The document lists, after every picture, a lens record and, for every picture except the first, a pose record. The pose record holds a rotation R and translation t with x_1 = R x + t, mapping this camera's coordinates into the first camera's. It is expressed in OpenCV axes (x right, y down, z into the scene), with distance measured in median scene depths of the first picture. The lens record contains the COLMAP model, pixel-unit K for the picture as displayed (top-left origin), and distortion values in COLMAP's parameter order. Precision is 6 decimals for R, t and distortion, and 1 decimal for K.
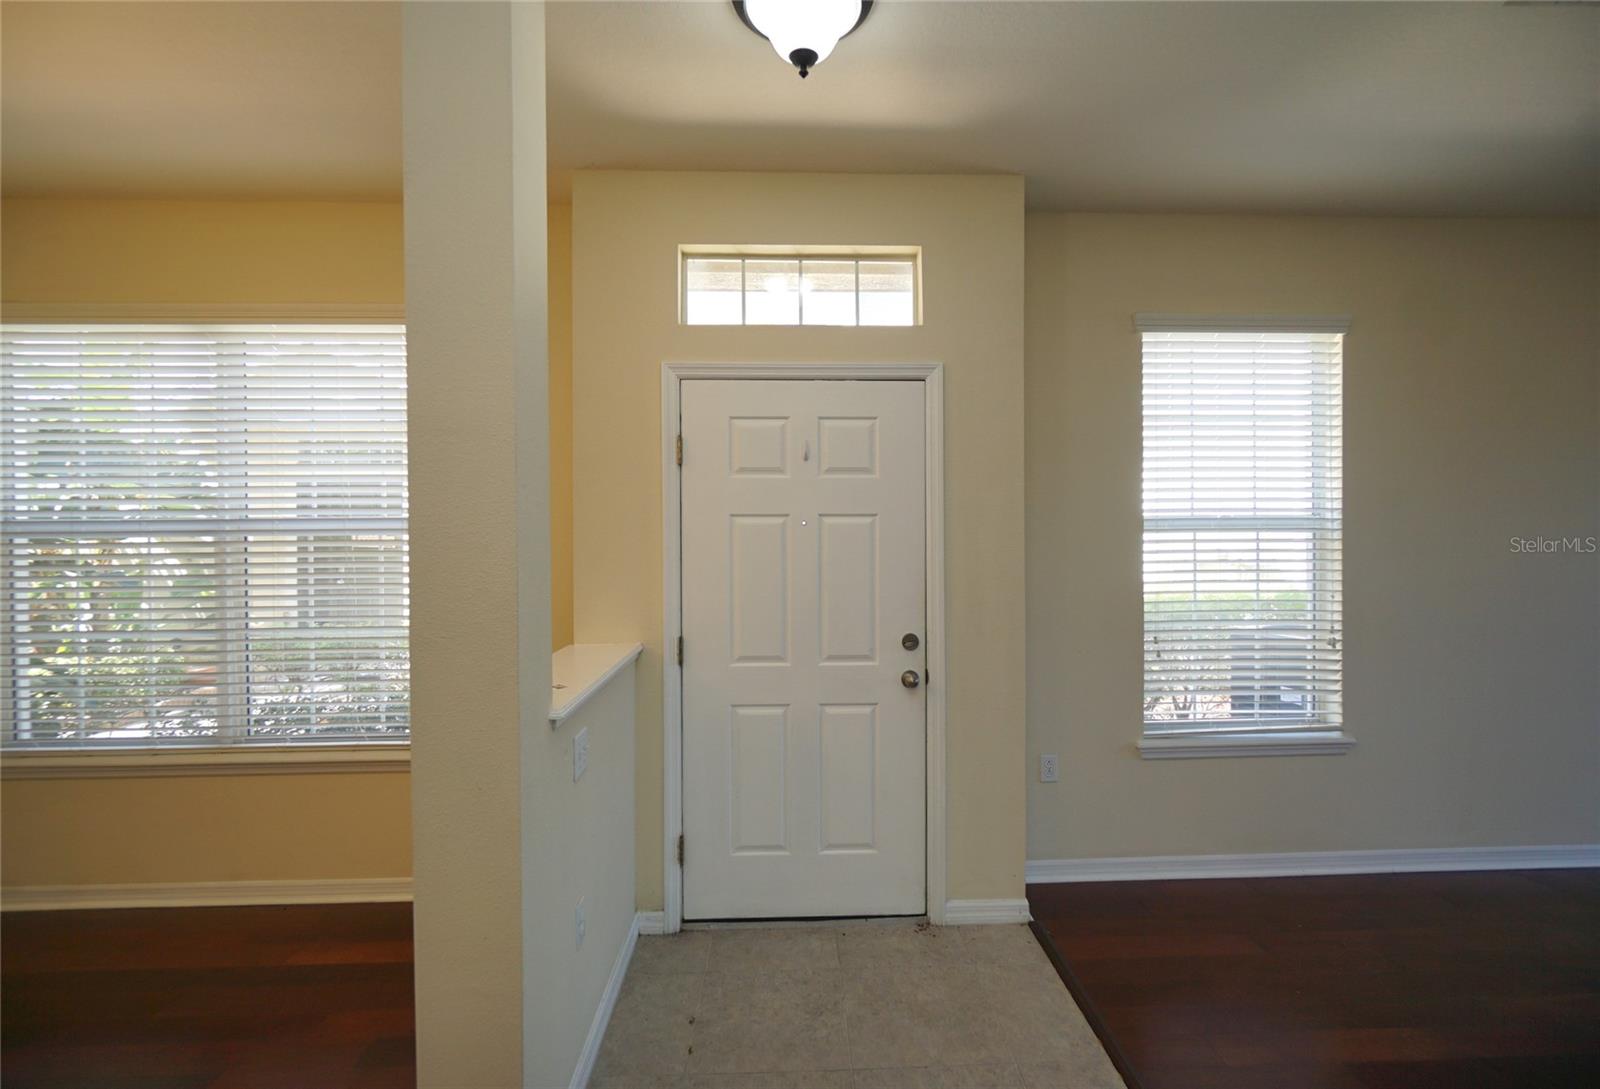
lens RADIAL K [[709.3, 0, 798.8], [0, 709.3, 534.2], [0, 0, 1]] dist [-0.004373, 0.000141]
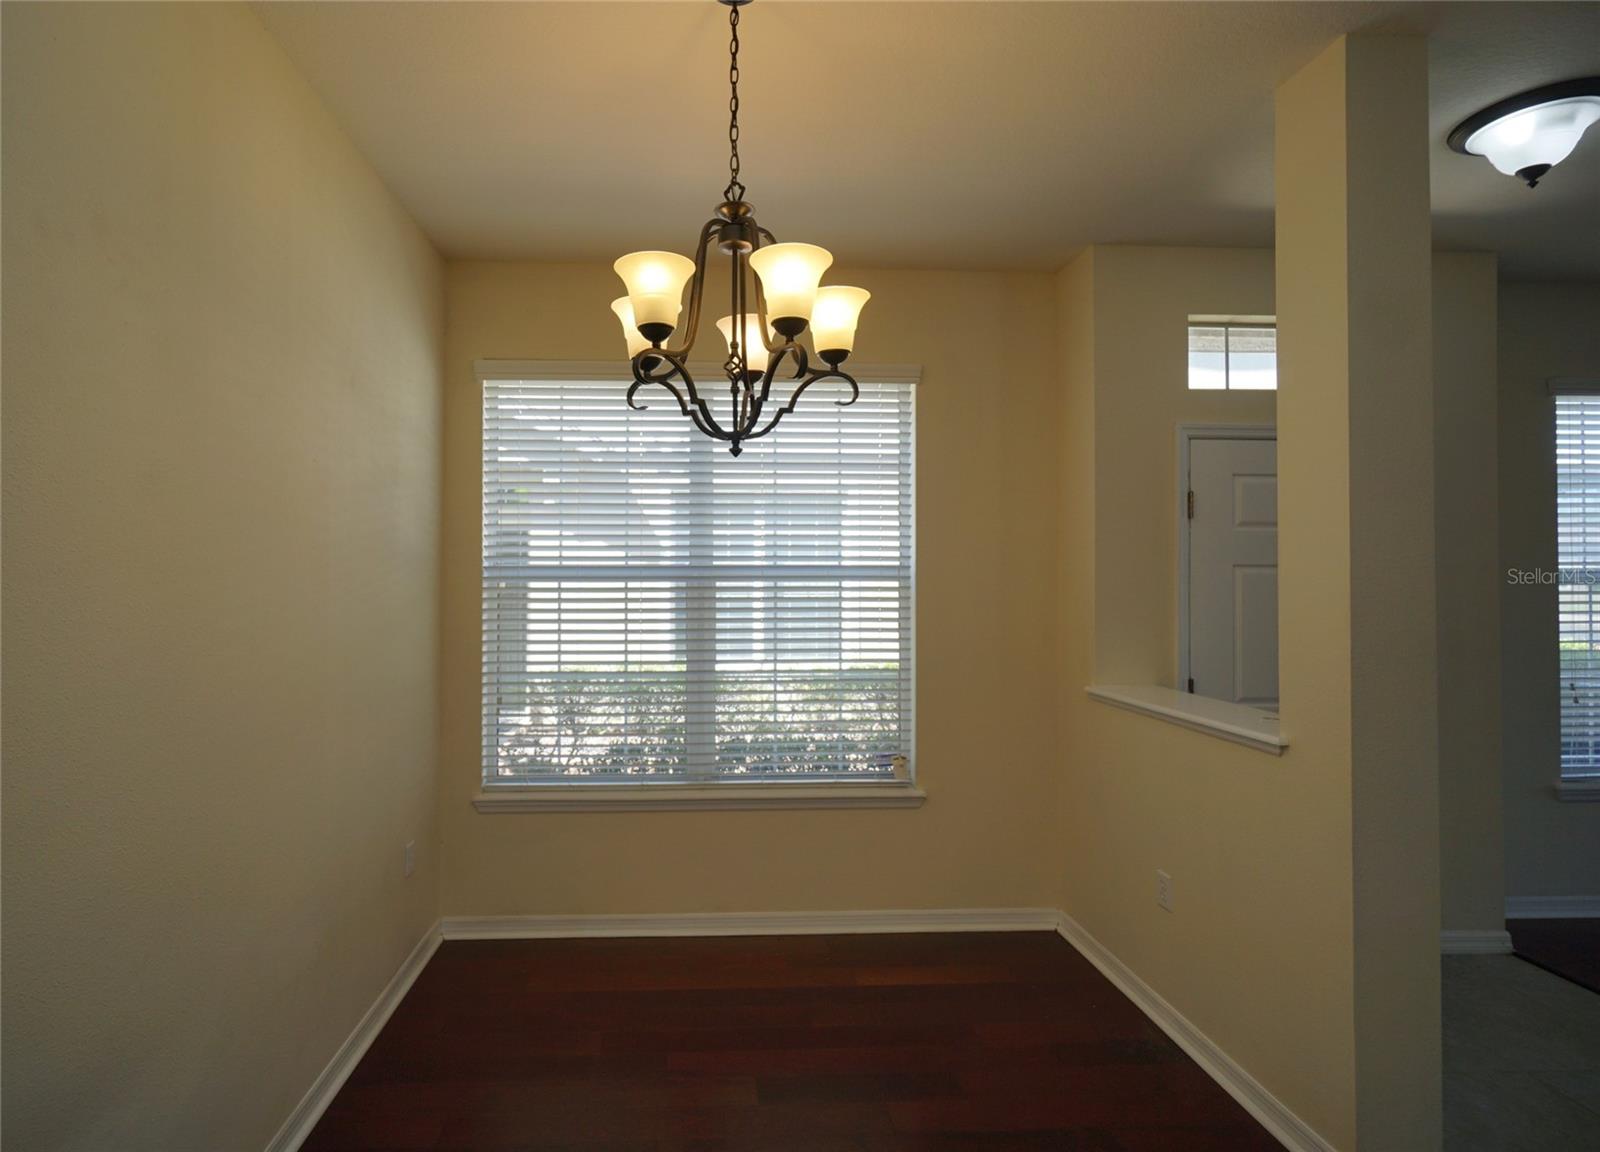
lens RADIAL K [[693.7, 0, 800.0], [0, 693.7, 576.0], [0, 0, 1]] dist [-0.000731, 0.000247]
pose [[0.999975, 0.006866, 0.001769, -0.654165], [-0.006836, 0.999838, -0.016669, 0.009083], [-0.001884, 0.016656, 0.999859, -0.037015]]
